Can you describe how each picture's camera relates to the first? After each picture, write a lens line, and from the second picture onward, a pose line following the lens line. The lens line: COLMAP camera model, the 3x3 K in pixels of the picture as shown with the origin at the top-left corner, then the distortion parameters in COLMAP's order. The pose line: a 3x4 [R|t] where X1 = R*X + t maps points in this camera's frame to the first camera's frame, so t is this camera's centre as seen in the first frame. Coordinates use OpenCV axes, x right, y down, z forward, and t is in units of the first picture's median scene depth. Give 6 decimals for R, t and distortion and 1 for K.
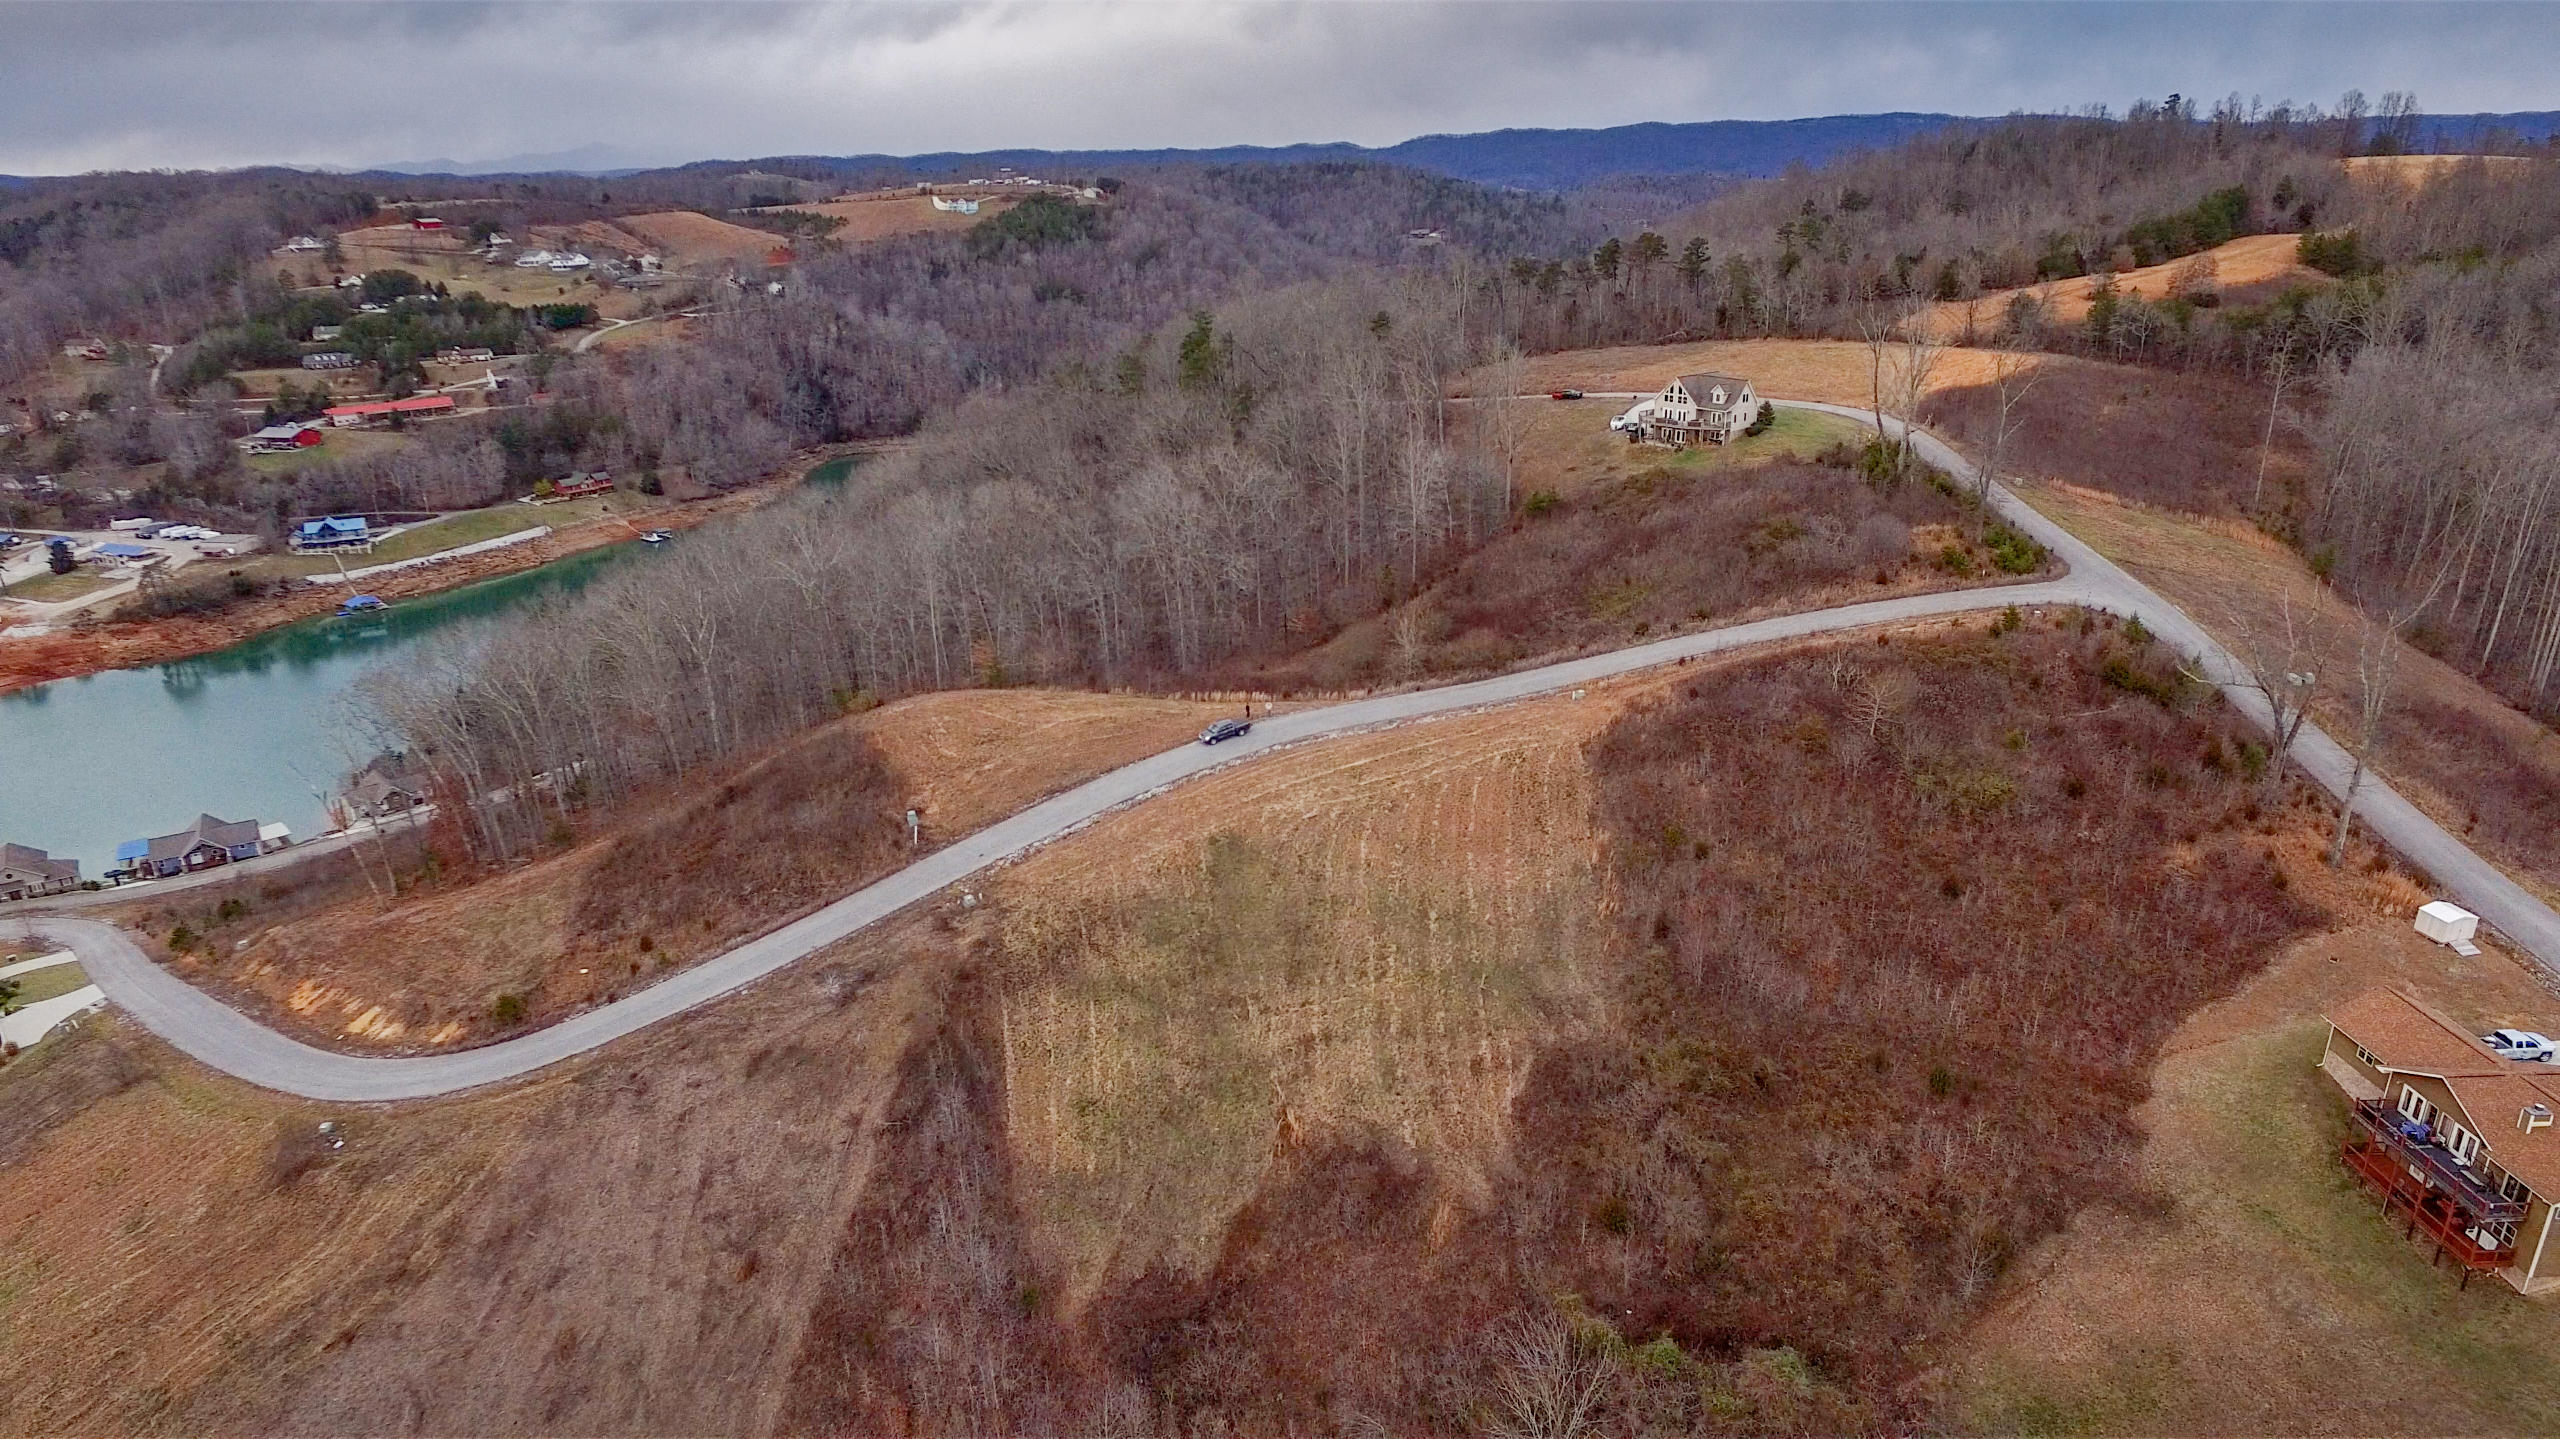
lens RADIAL K [[1549.5, 0, 1283.4], [0, 1549.5, 720.8], [0, 0, 1]] dist [-0.125772, 0.091550]
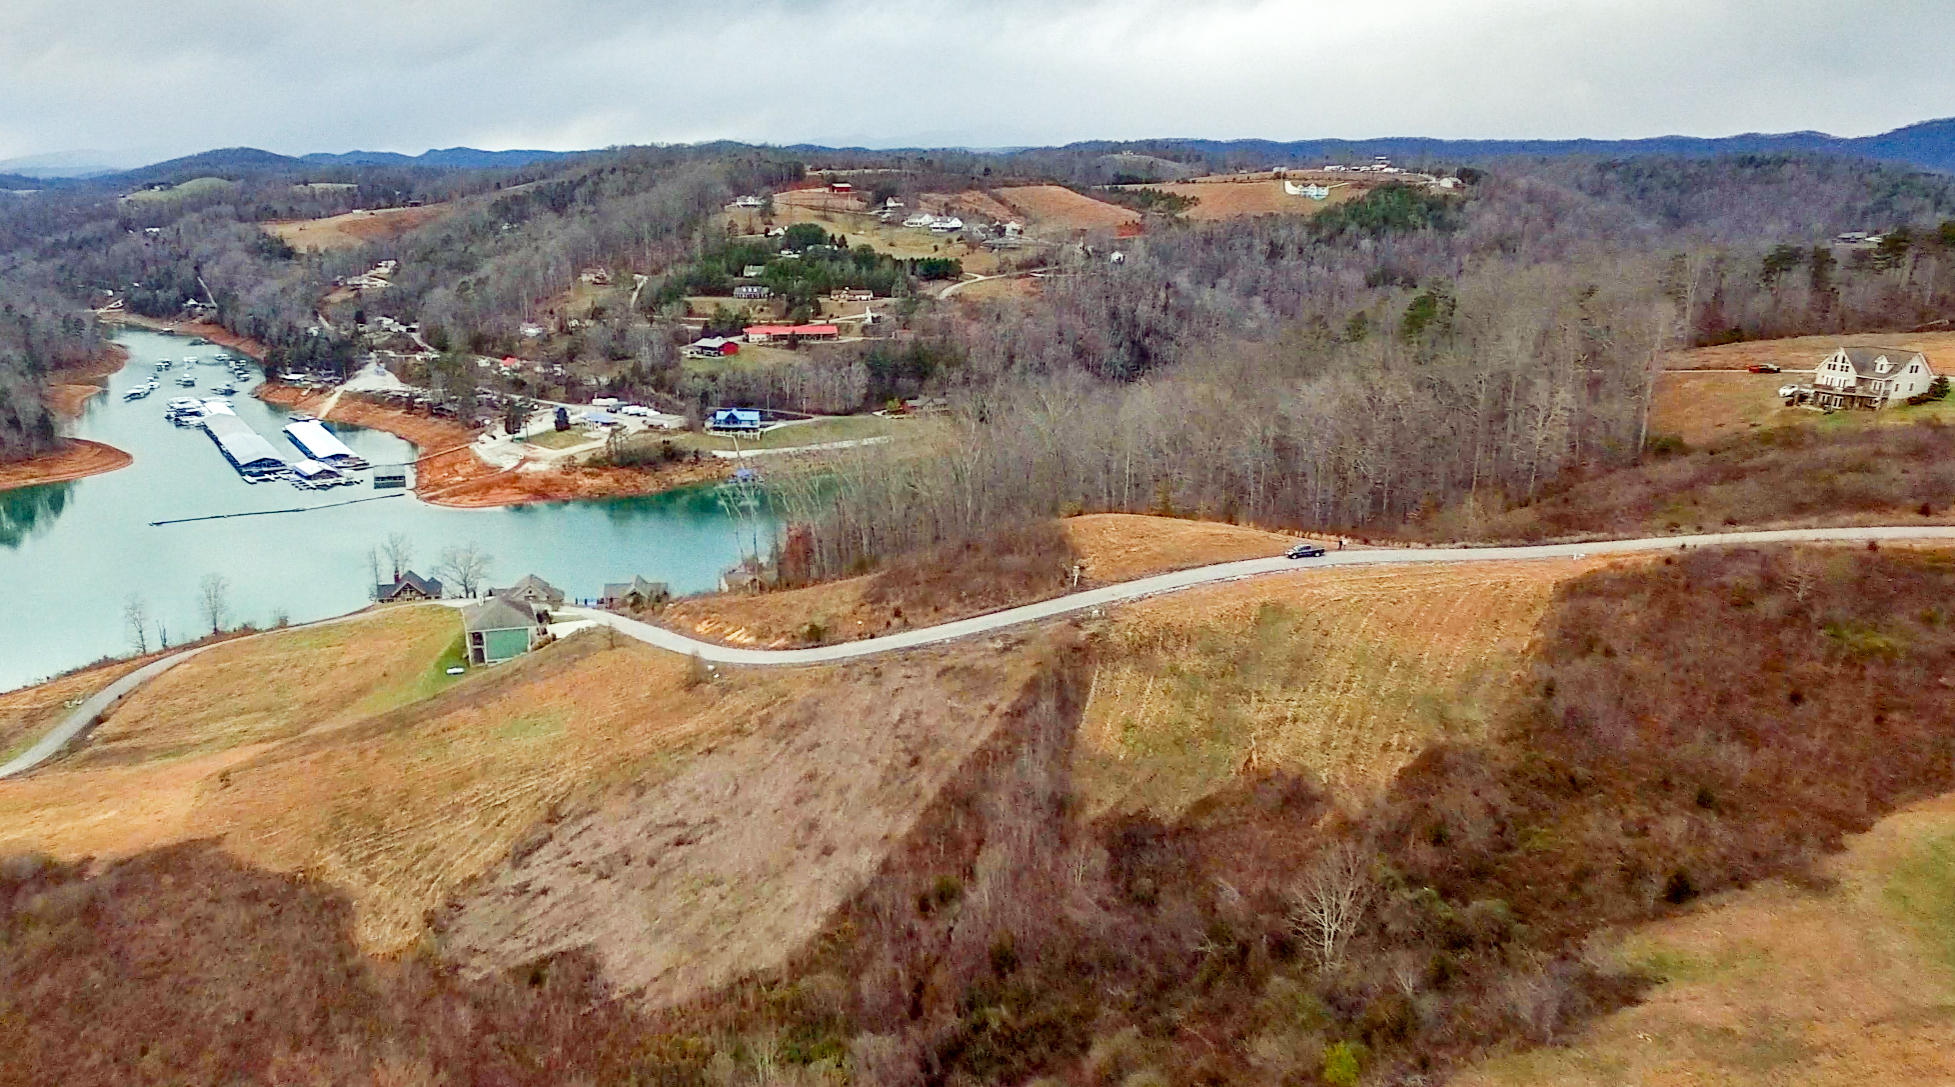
lens RADIAL K [[1547.8, 0, 732.6], [0, 1547.8, 698.2], [0, 0, 1]] dist [-0.125911, 0.093083]
pose [[0.845211, 0.173782, -0.505389, 0.071573], [-0.175376, 0.983478, 0.044878, 0.048908], [0.504838, 0.050702, 0.861724, -0.129600]]
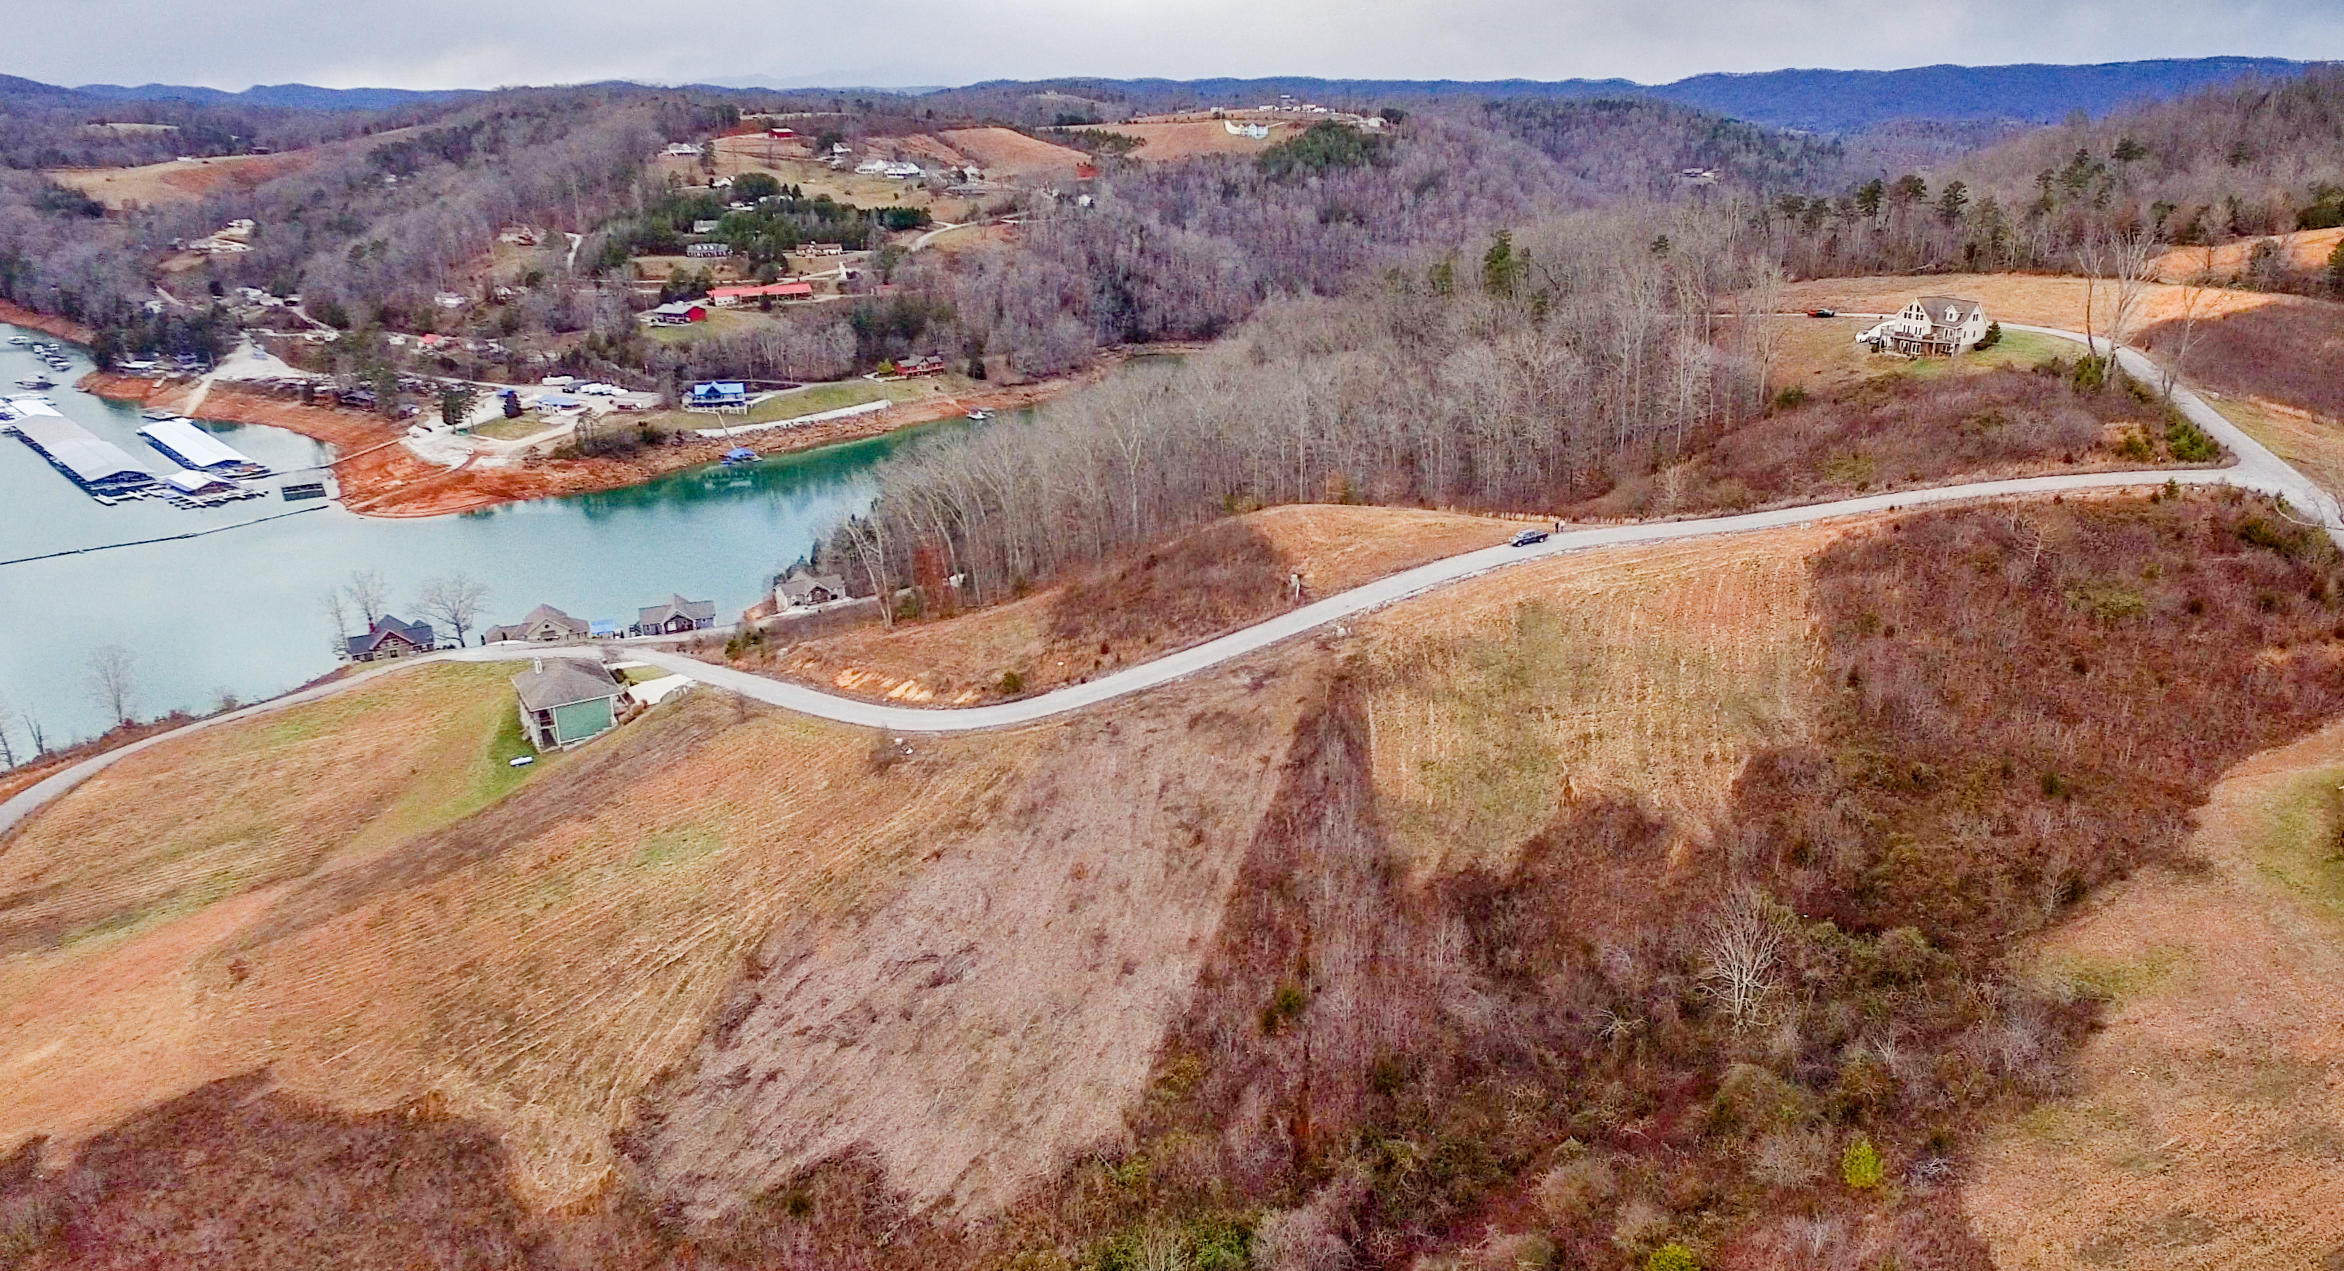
lens RADIAL K [[1549.2, 0, 1252.5], [0, 1549.2, 641.3], [0, 0, 1]] dist [-0.128375, 0.096381]
pose [[0.982794, 0.074775, -0.168892, -0.011793], [-0.075704, 0.997130, 0.000938, 0.032545], [0.168478, 0.011864, 0.985634, -0.096226]]
